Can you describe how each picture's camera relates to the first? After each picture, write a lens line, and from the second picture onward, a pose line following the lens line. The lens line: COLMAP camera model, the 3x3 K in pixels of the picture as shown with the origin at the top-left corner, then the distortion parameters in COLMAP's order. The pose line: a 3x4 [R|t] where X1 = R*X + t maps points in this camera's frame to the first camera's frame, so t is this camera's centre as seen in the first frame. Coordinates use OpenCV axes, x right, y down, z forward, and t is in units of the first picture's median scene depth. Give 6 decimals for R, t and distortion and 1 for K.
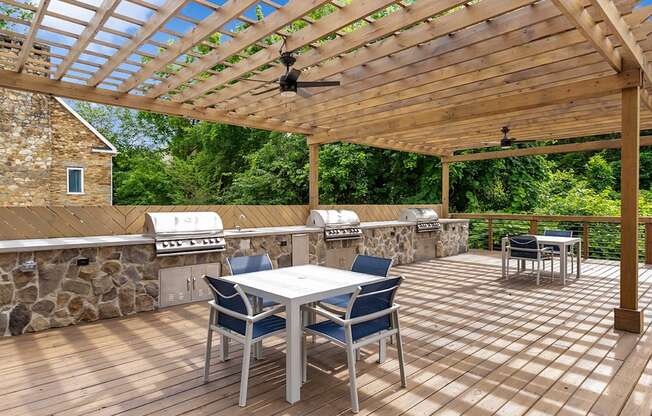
lens RADIAL K [[381.6, 0, 326.0], [0, 381.6, 208.0], [0, 0, 1]] dist [-0.006482, -0.001717]
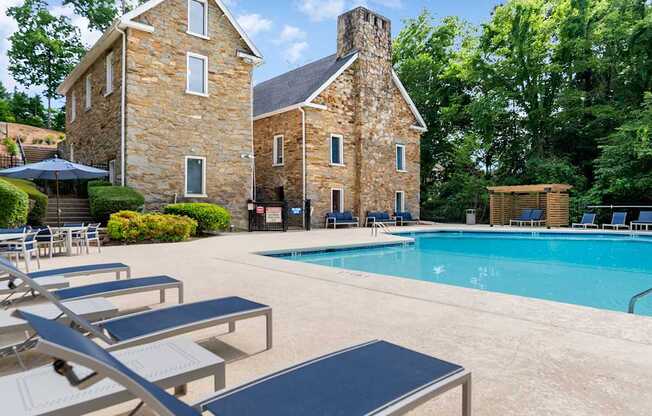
lens RADIAL K [[416.4, 0, 326.0], [0, 416.4, 208.0], [0, 0, 1]] dist [-0.005069, -0.000550]
pose [[0.999672, 0.006933, -0.024656, -0.896956], [-0.006889, 0.999974, 0.001903, 0.062022], [0.024669, -0.001733, 0.999694, -0.084177]]
